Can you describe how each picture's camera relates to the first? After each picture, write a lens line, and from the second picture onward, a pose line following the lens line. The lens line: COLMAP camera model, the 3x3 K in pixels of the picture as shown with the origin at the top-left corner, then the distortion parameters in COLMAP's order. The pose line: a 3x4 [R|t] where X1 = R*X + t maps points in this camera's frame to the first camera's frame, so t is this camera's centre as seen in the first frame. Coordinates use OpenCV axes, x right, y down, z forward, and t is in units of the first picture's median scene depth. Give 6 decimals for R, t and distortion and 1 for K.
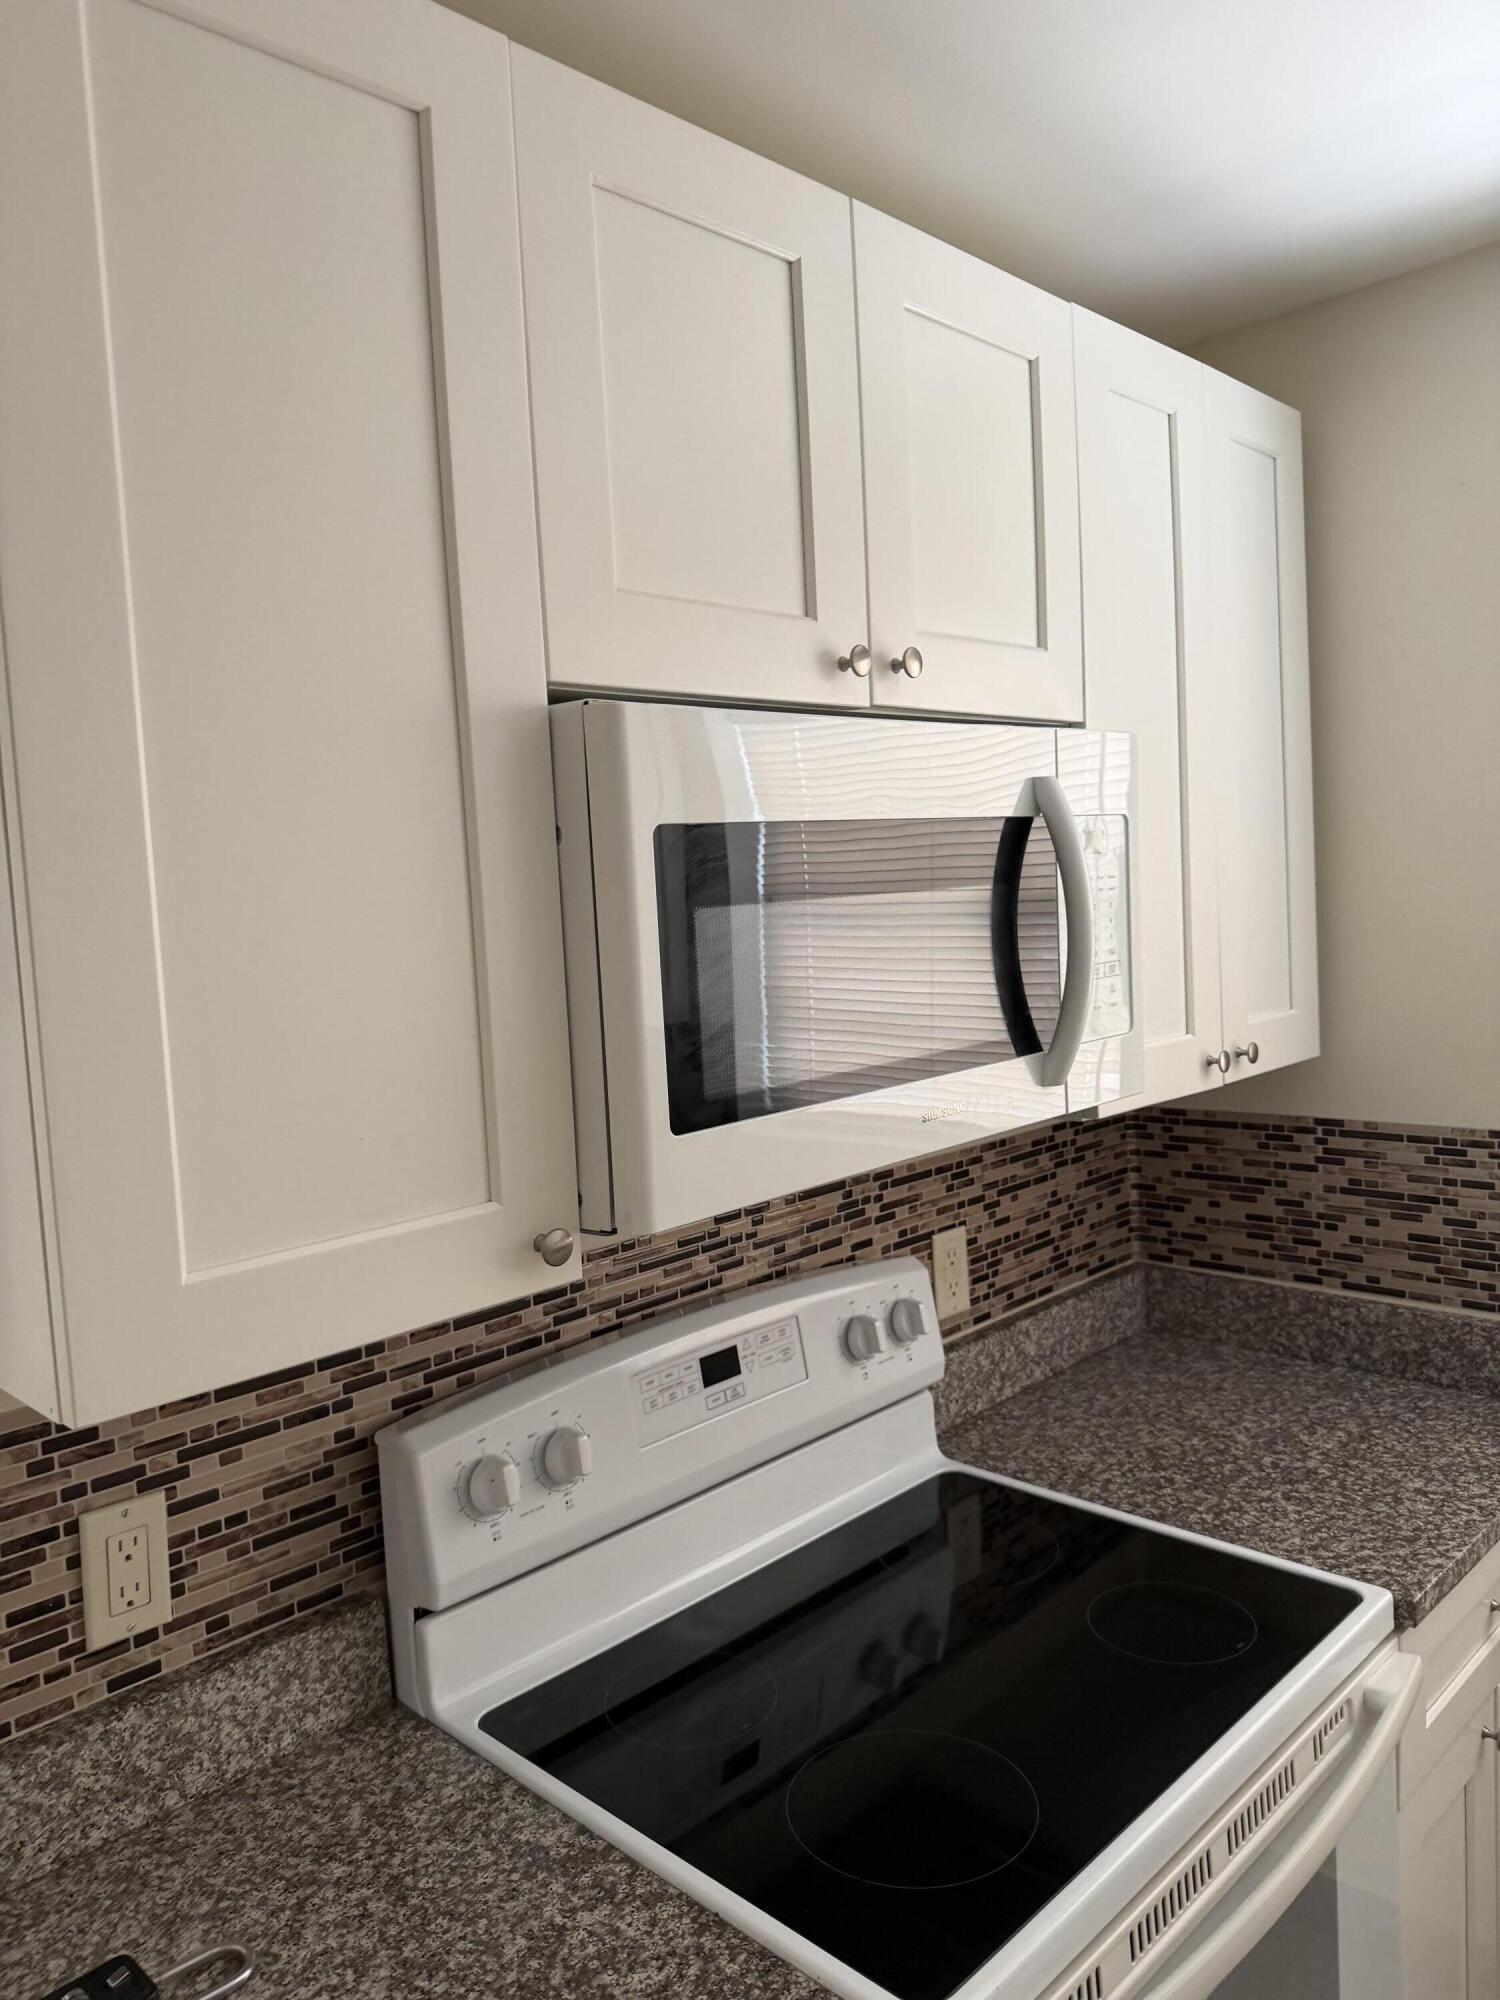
lens RADIAL K [[1429.6, 0, 681.6], [0, 1429.6, 976.5], [0, 0, 1]] dist [0.023692, -0.060227]
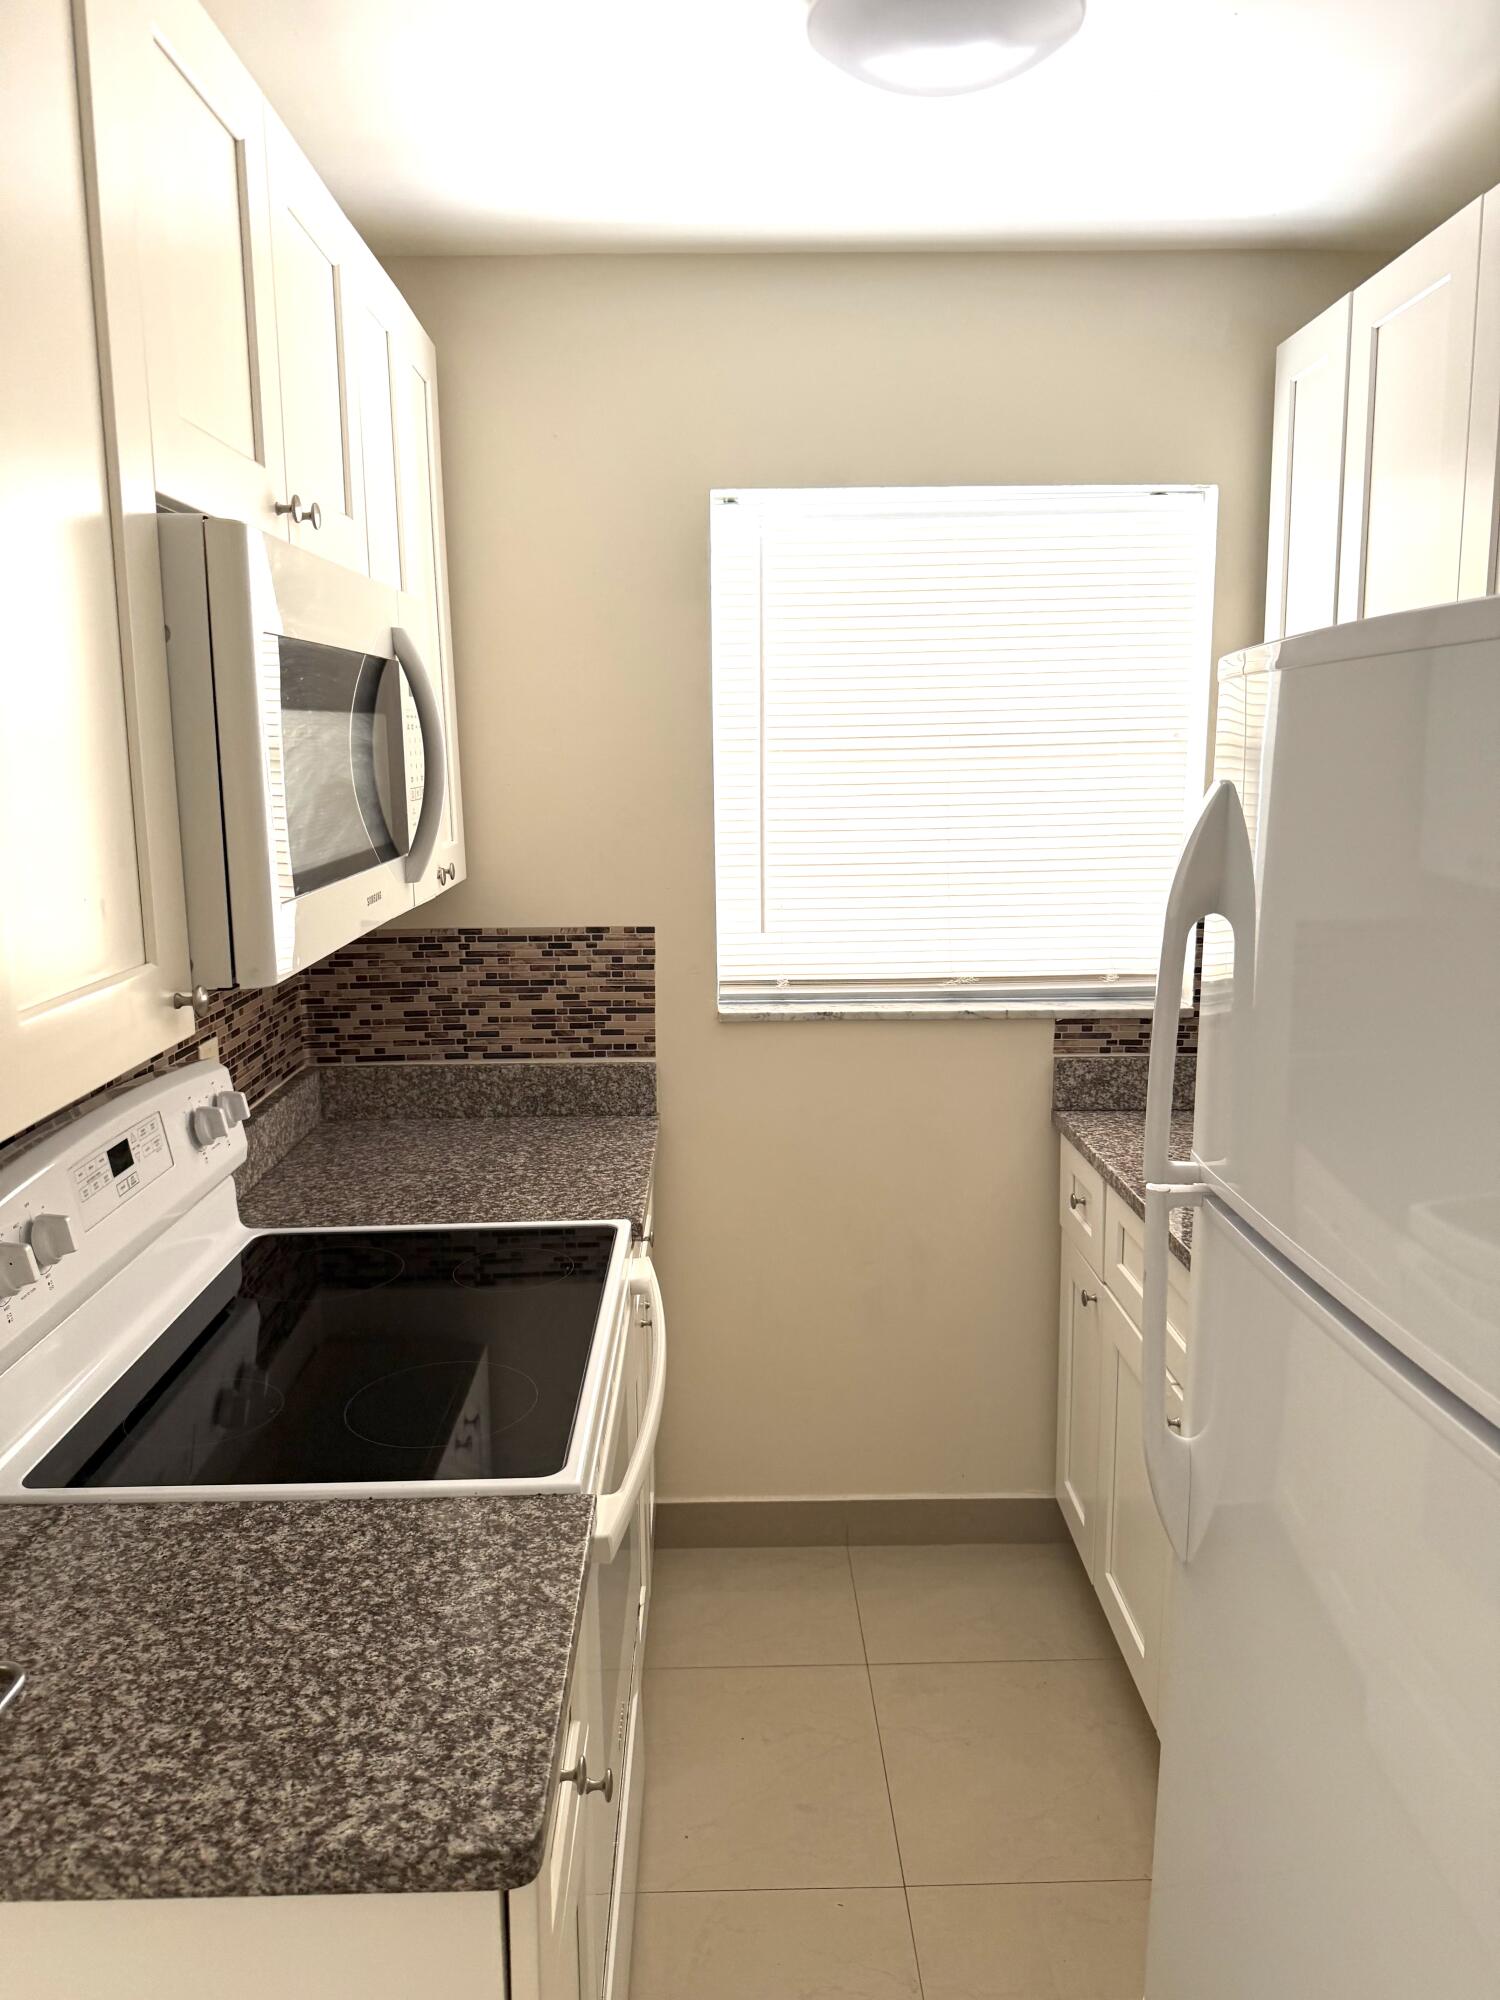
lens RADIAL K [[1429.6, 0, 750.3], [0, 1429.6, 1001.9], [0, 0, 1]] dist [0.023692, -0.060227]
pose [[0.679802, -0.081418, 0.728862, -0.323152], [0.012374, 0.994951, 0.099601, 0.041640], [-0.733291, -0.058690, 0.677377, -0.052818]]
